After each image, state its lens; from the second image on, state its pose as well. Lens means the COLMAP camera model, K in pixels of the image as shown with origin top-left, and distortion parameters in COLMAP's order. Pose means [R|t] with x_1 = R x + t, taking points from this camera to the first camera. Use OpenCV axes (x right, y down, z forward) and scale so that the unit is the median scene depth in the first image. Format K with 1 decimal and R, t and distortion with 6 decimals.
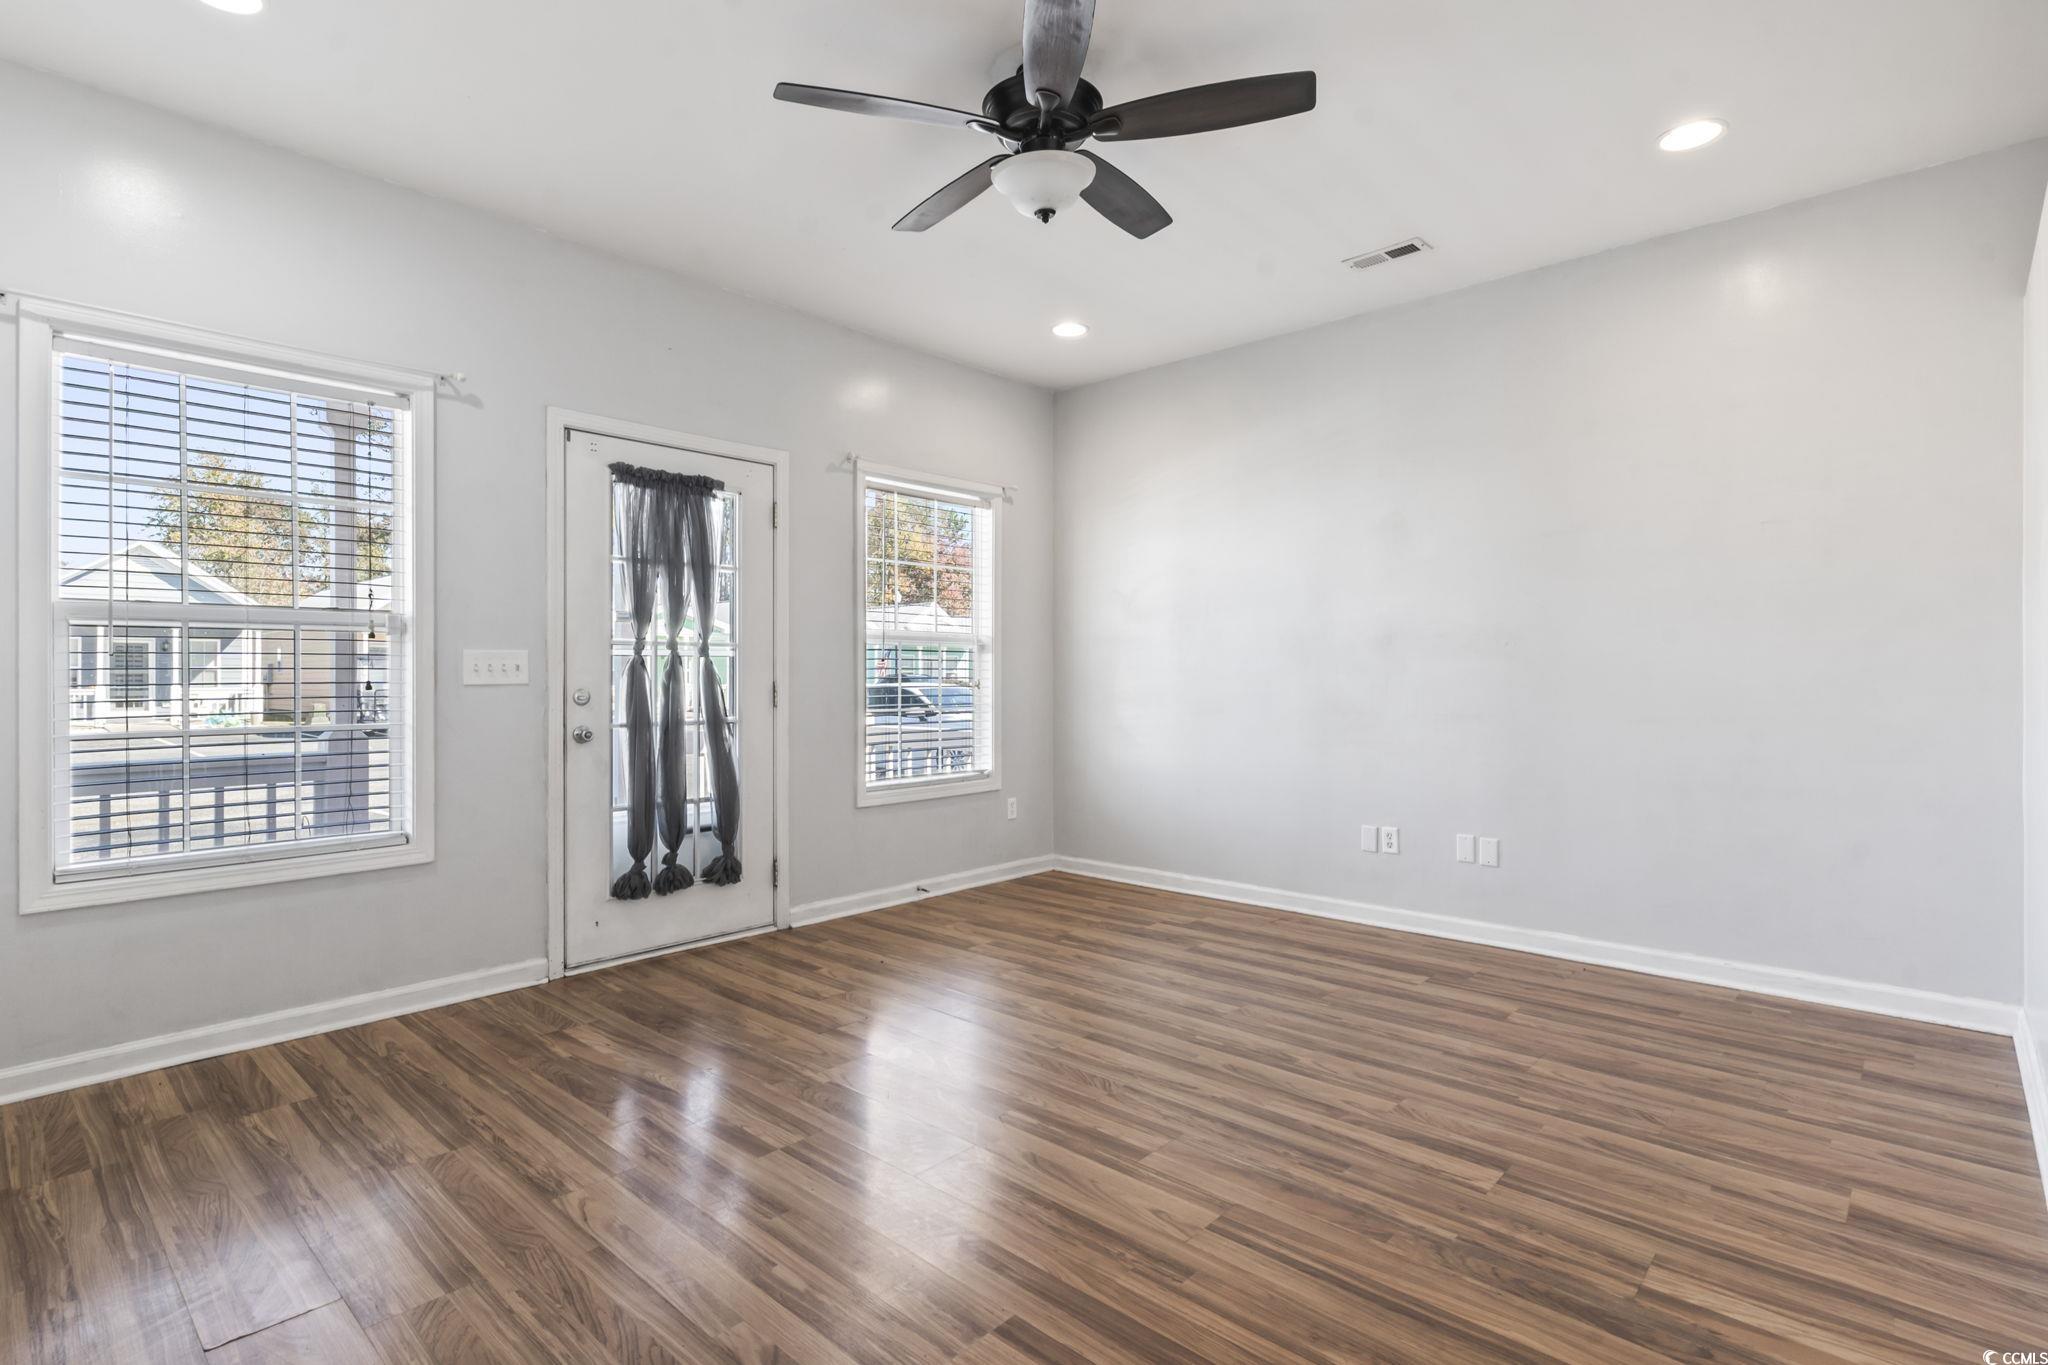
lens RADIAL K [[988.2, 0, 1010.4], [0, 988.2, 674.4], [0, 0, 1]] dist [-0.000676, -0.000181]
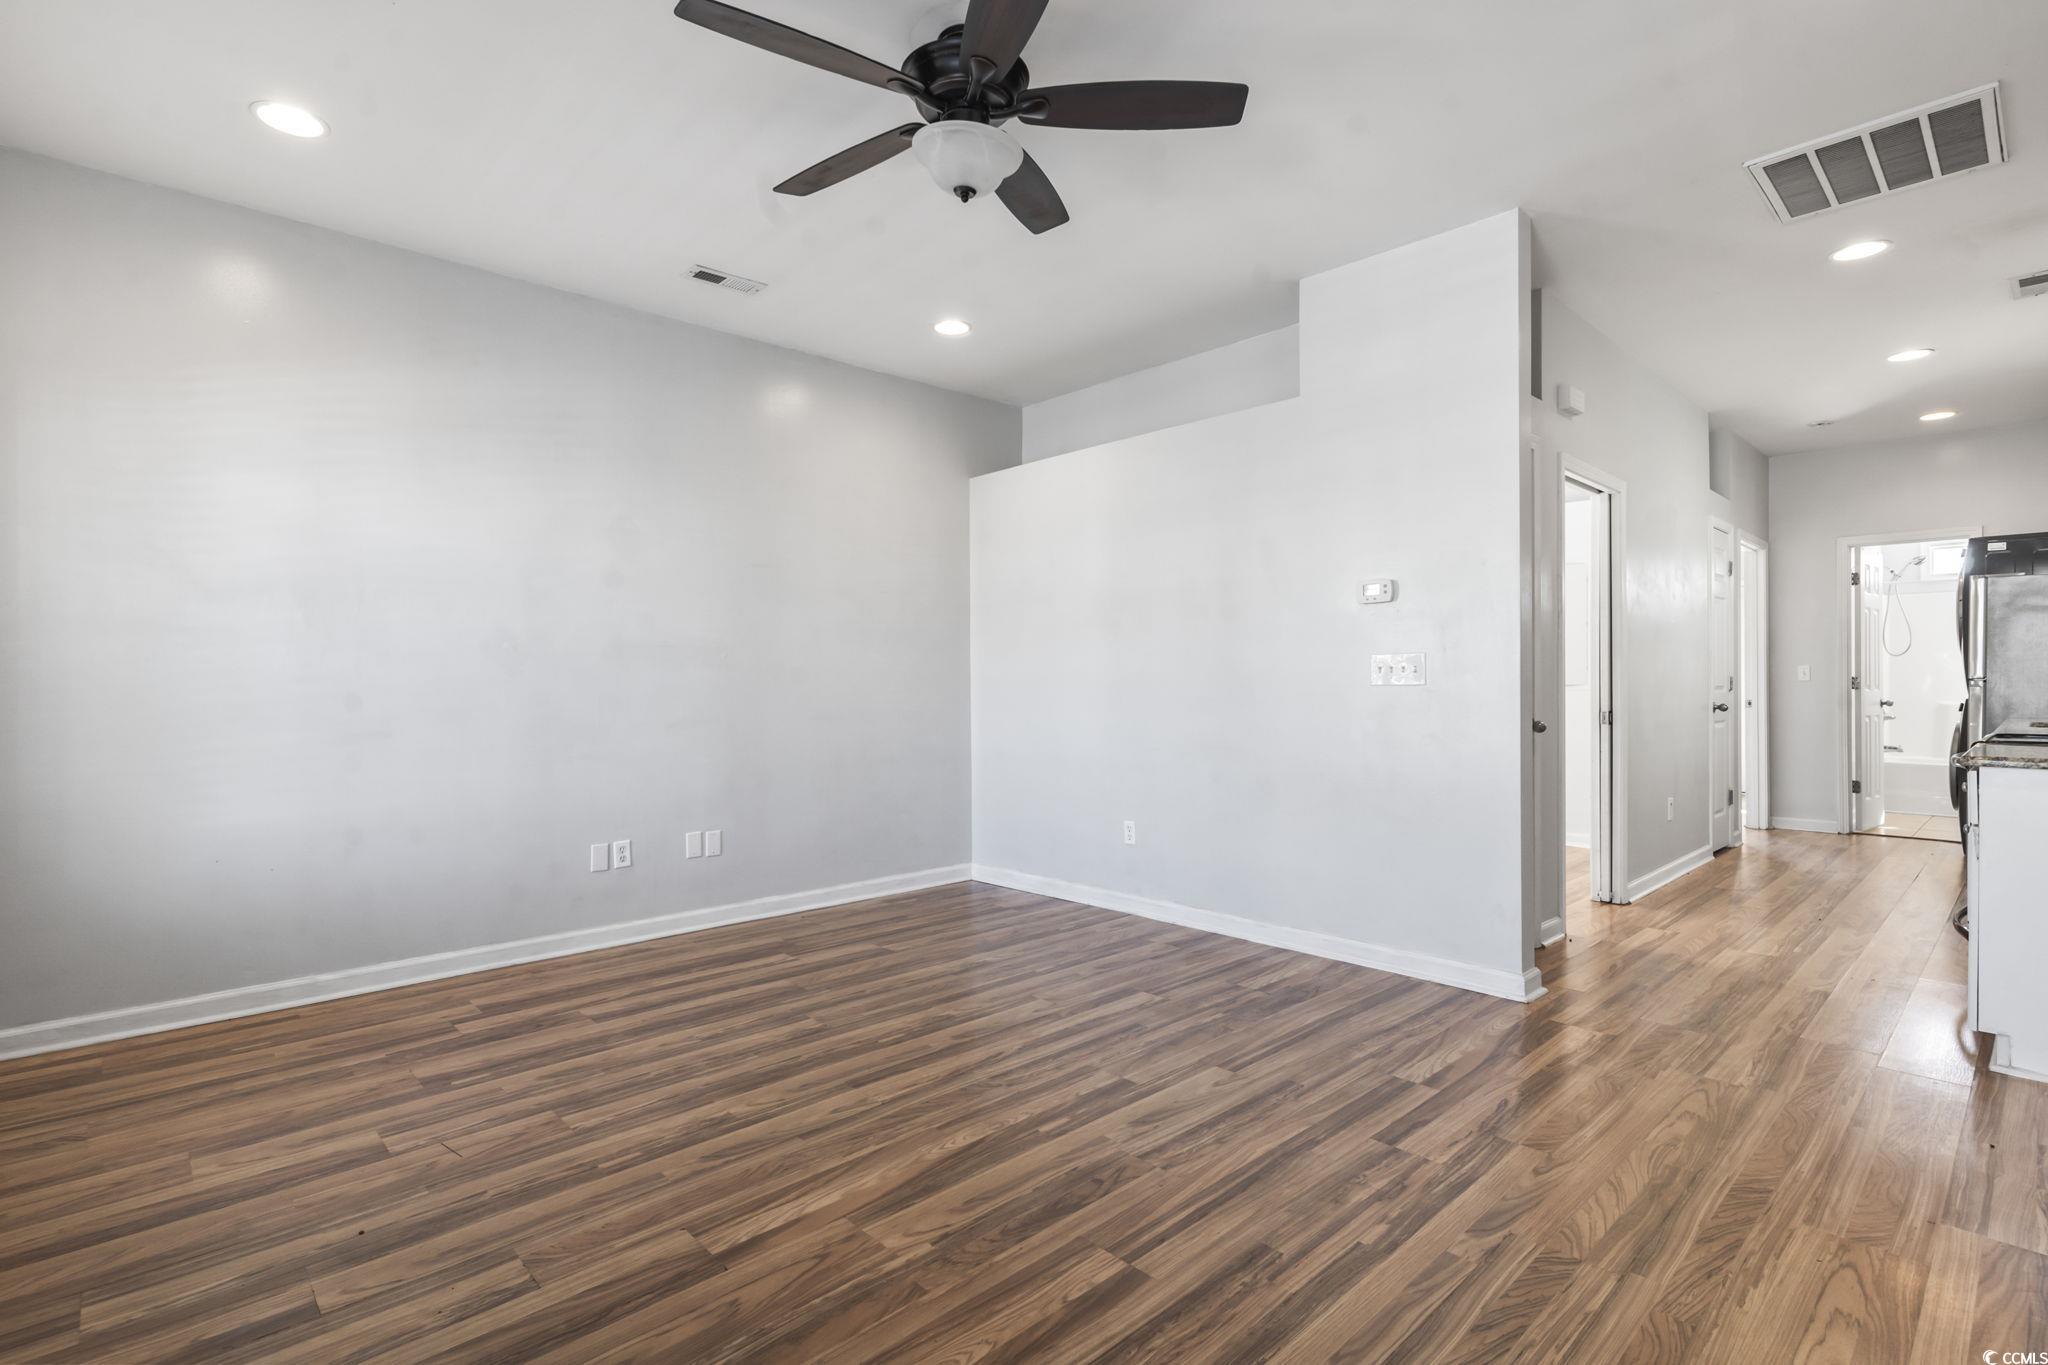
lens RADIAL K [[988.2, 0, 1010.4], [0, 988.2, 674.4], [0, 0, 1]] dist [-0.000676, -0.000181]
pose [[0.067395, 0.010197, 0.997674, -0.867434], [0.005089, 0.999931, -0.010564, 0.006040], [-0.997713, 0.005789, 0.067338, 0.859297]]
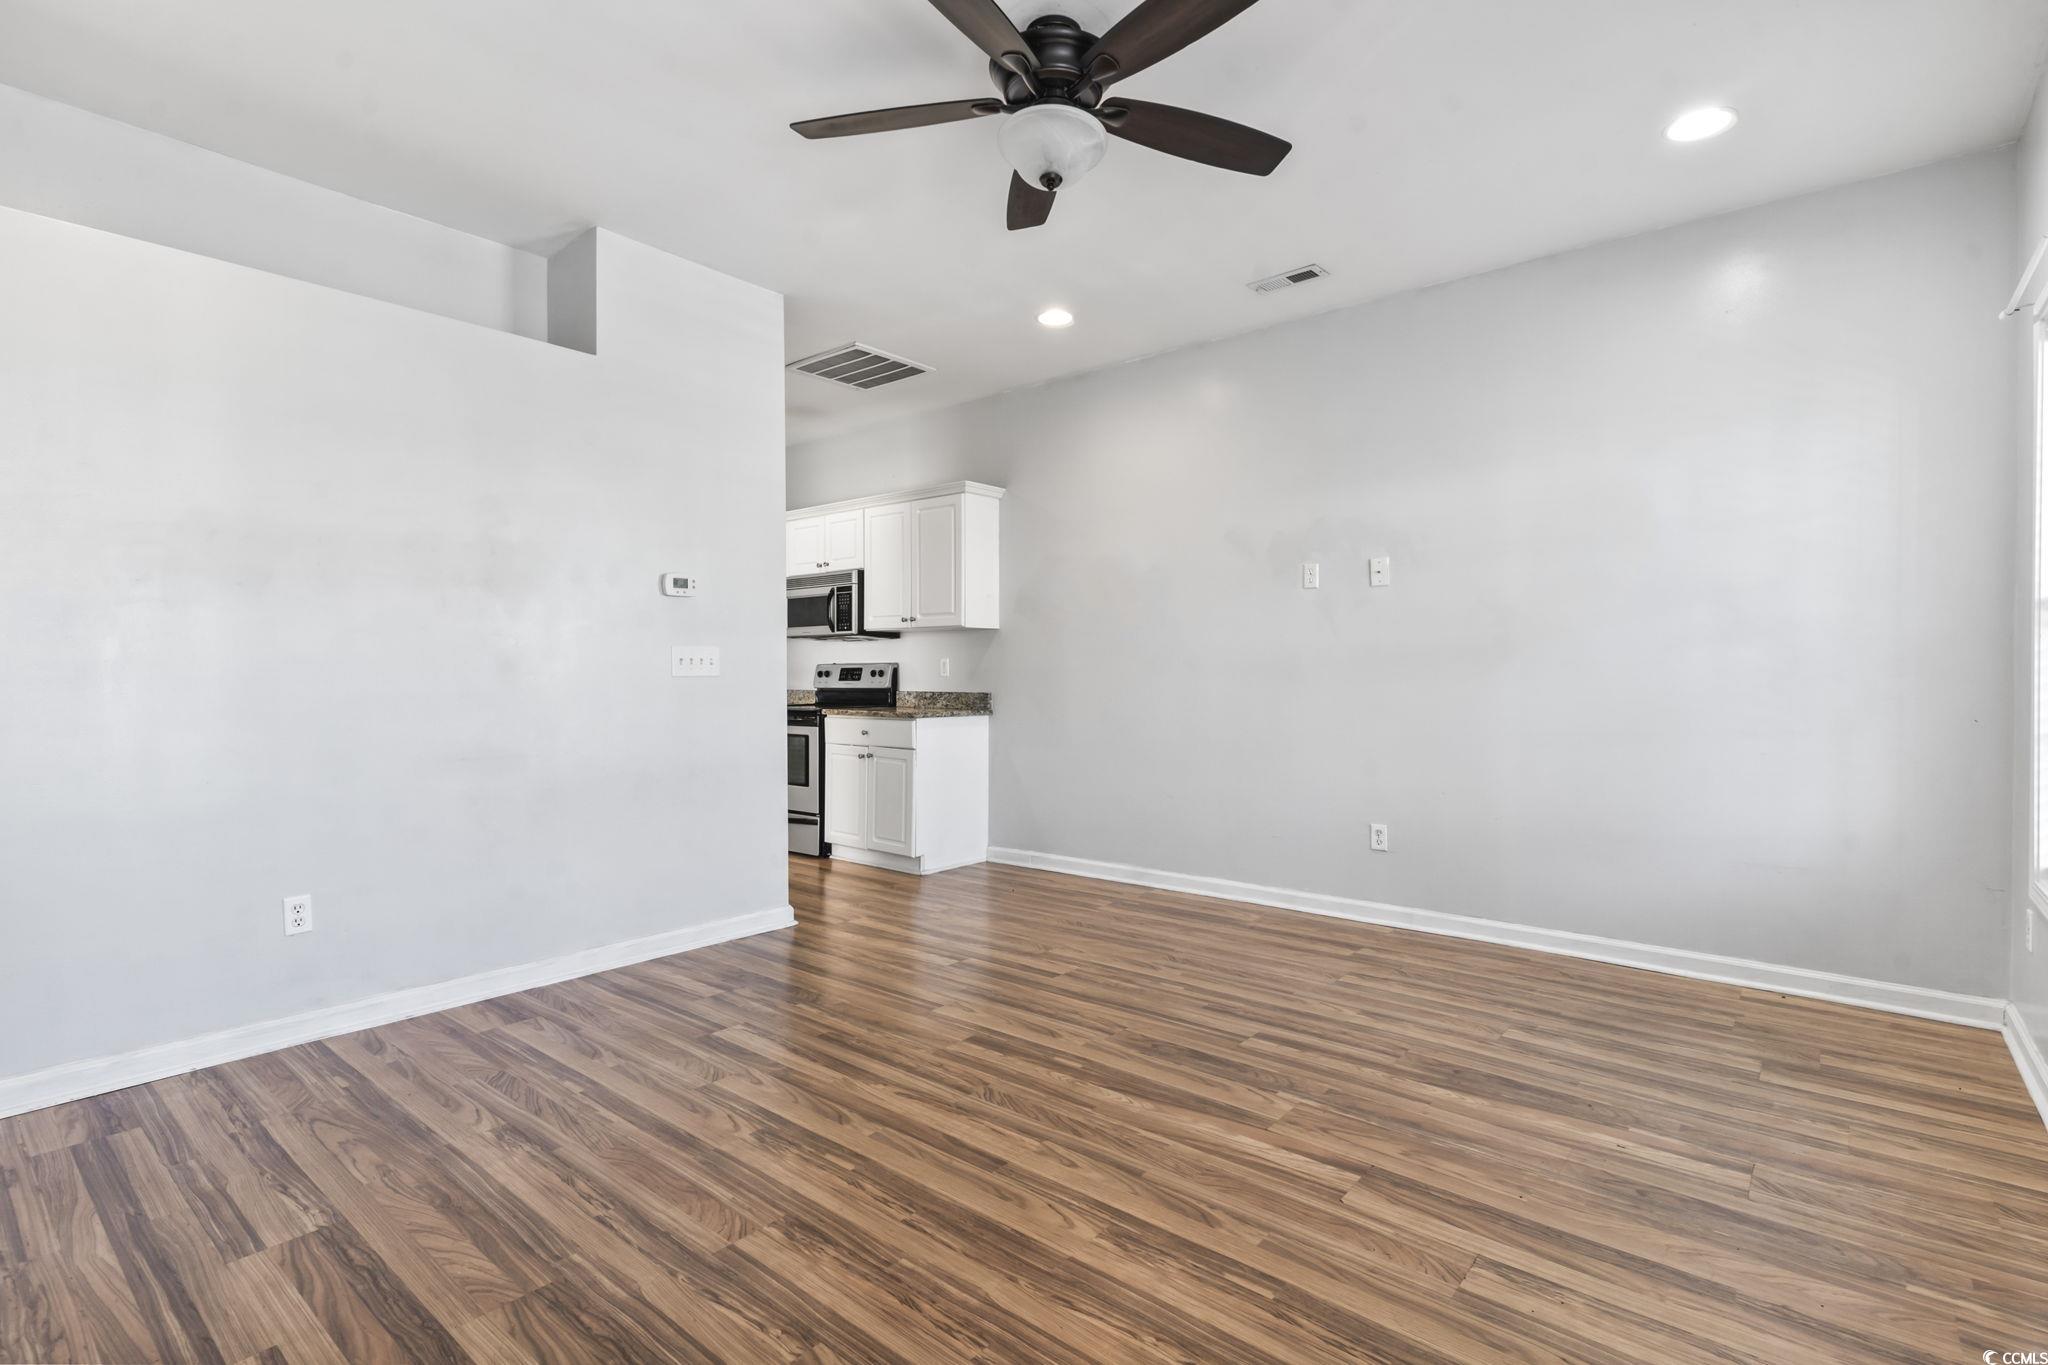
lens RADIAL K [[965.5, 0, 1037.9], [0, 965.5, 697.3], [0, 0, 1]] dist [0.000811, 0.000436]
pose [[-0.997249, 0.005150, -0.073951, 0.111204], [0.003235, 0.999657, 0.025989, 0.002159], [0.074059, 0.025678, -0.996923, 1.840043]]
